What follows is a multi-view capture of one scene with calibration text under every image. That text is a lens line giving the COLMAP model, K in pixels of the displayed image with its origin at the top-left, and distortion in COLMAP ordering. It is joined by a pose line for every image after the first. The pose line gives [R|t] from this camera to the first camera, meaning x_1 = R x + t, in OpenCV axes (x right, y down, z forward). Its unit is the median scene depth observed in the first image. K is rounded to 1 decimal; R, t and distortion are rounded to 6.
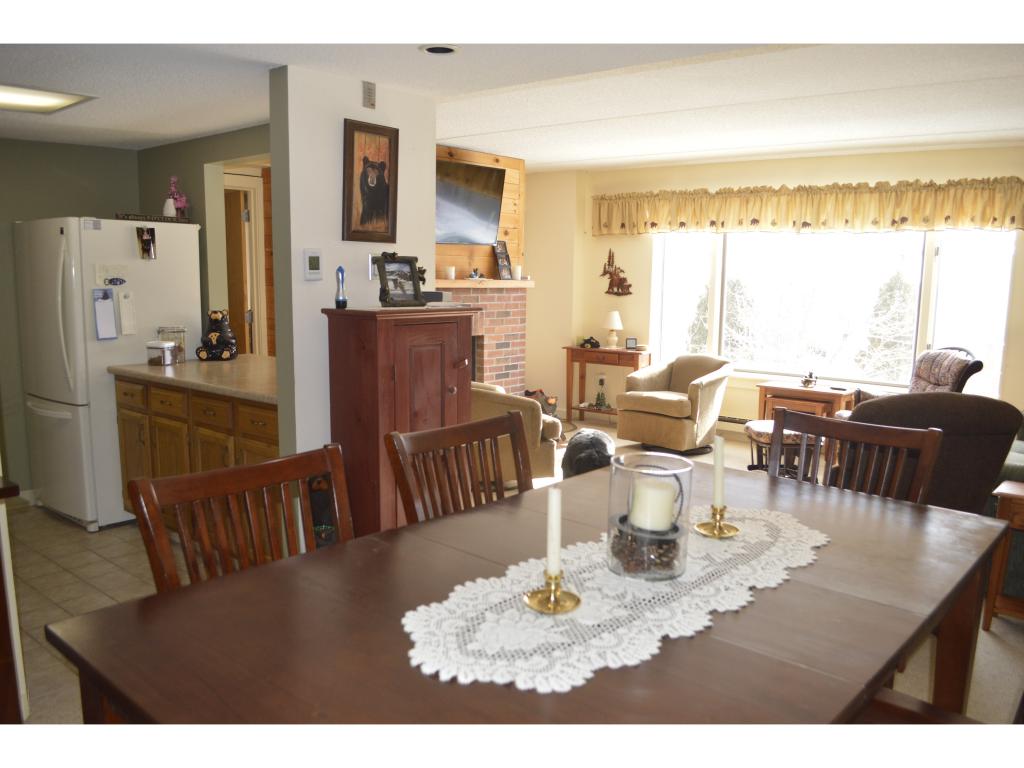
lens RADIAL K [[820.6, 0, 511.4], [0, 820.6, 397.7], [0, 0, 1]] dist [-0.070941, 0.003687]
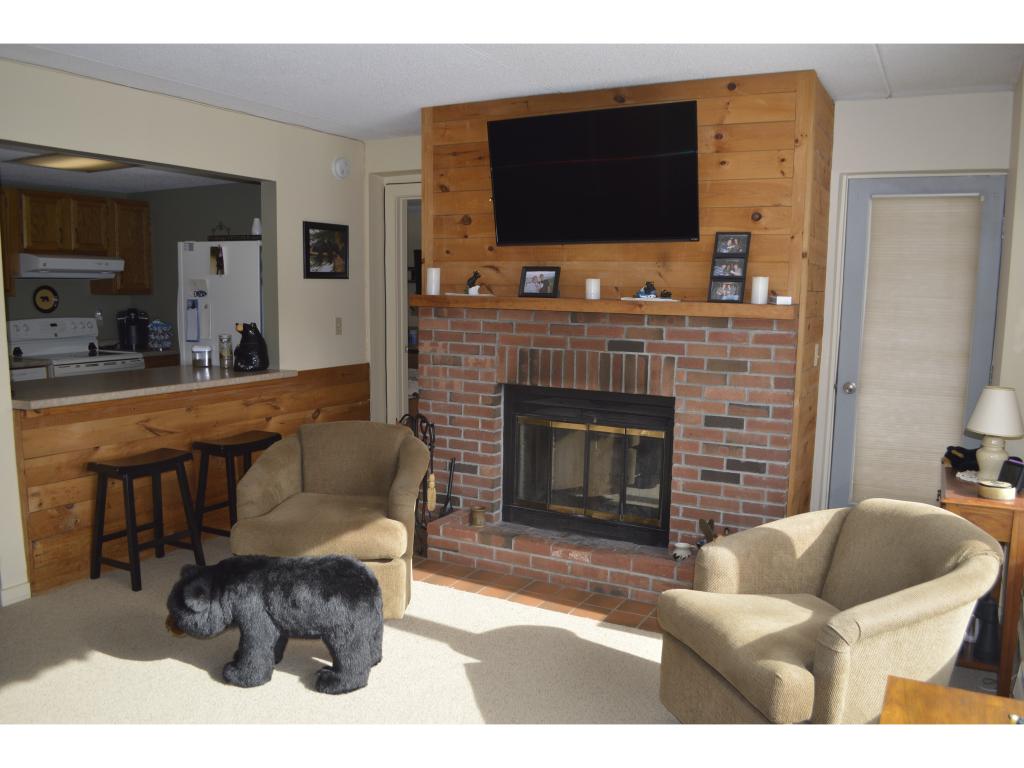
lens RADIAL K [[820.6, 0, 511.4], [0, 820.6, 397.7], [0, 0, 1]] dist [-0.070941, 0.003687]
pose [[0.217499, 0.126217, -0.967865, 0.532056], [-0.153922, 0.983632, 0.093683, -0.119683], [0.963848, 0.128599, 0.233367, 0.804982]]
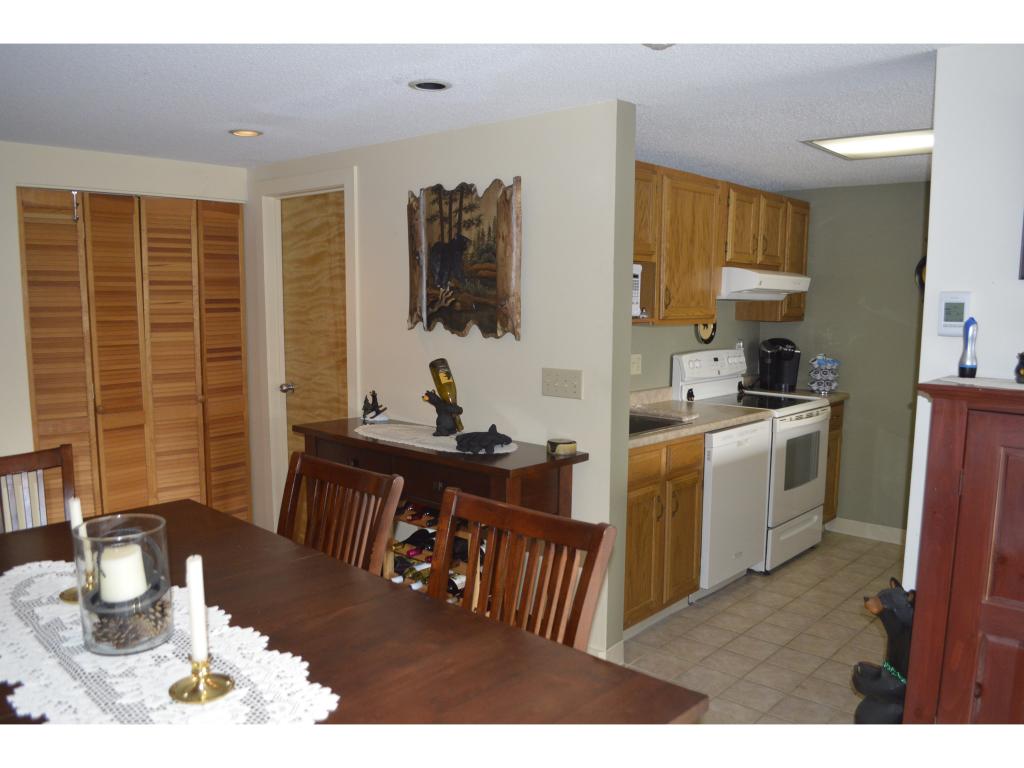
lens RADIAL K [[816.2, 0, 513.2], [0, 816.2, 410.8], [0, 0, 1]] dist [-0.072994, 0.005051]
pose [[-0.023313, 0.131548, -0.991036, 0.234607], [-0.157240, 0.978484, 0.133581, -0.056132], [0.987285, 0.158945, -0.002126, 0.316141]]
